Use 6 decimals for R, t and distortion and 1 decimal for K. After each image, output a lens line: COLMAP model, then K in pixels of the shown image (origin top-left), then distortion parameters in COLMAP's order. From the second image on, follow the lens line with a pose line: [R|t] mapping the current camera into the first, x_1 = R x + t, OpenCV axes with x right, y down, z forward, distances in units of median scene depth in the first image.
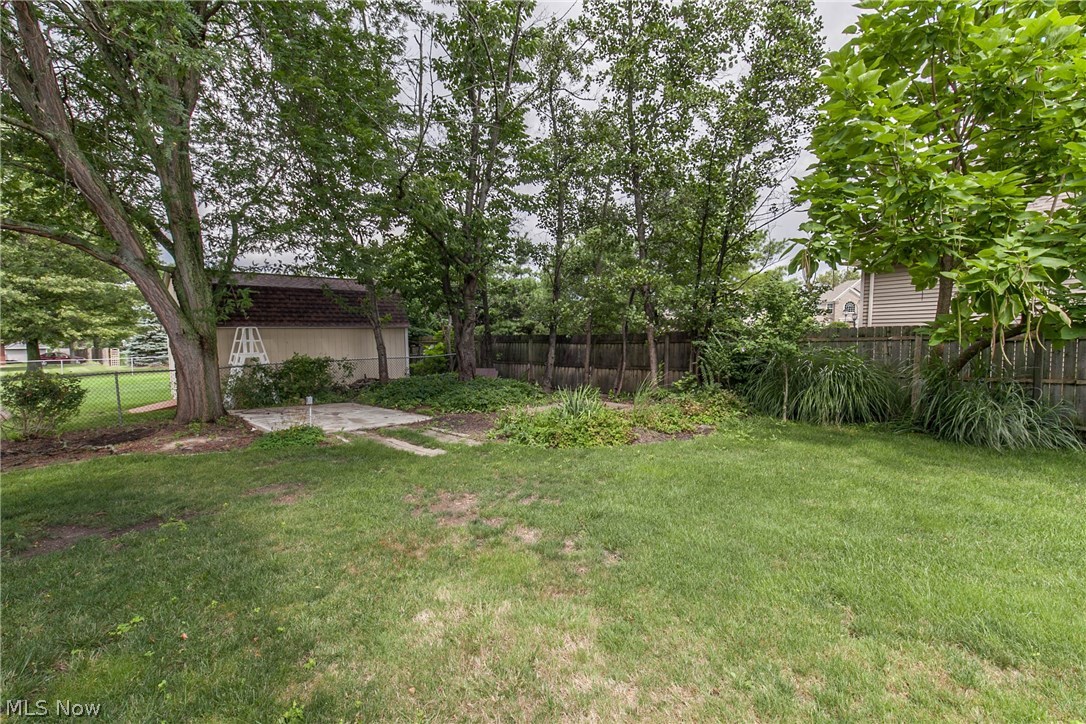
lens RADIAL K [[494.2, 0, 543.2], [0, 494.2, 359.9], [0, 0, 1]] dist [0.000056, 0.000005]
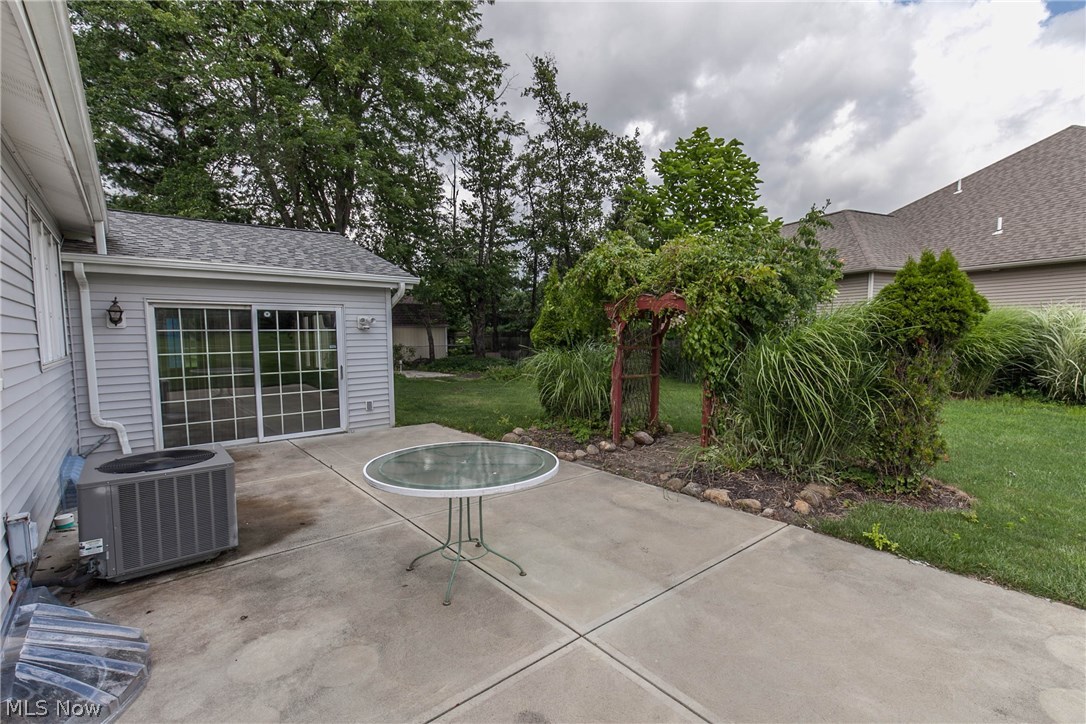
lens RADIAL K [[494.2, 0, 542.7], [0, 494.2, 358.3], [0, 0, 1]] dist [0.000056, 0.000005]
pose [[0.996252, 0.008530, -0.086072, 0.202685], [-0.007545, 0.999902, 0.011767, 0.018477], [0.086164, -0.011074, 0.996219, -0.665495]]
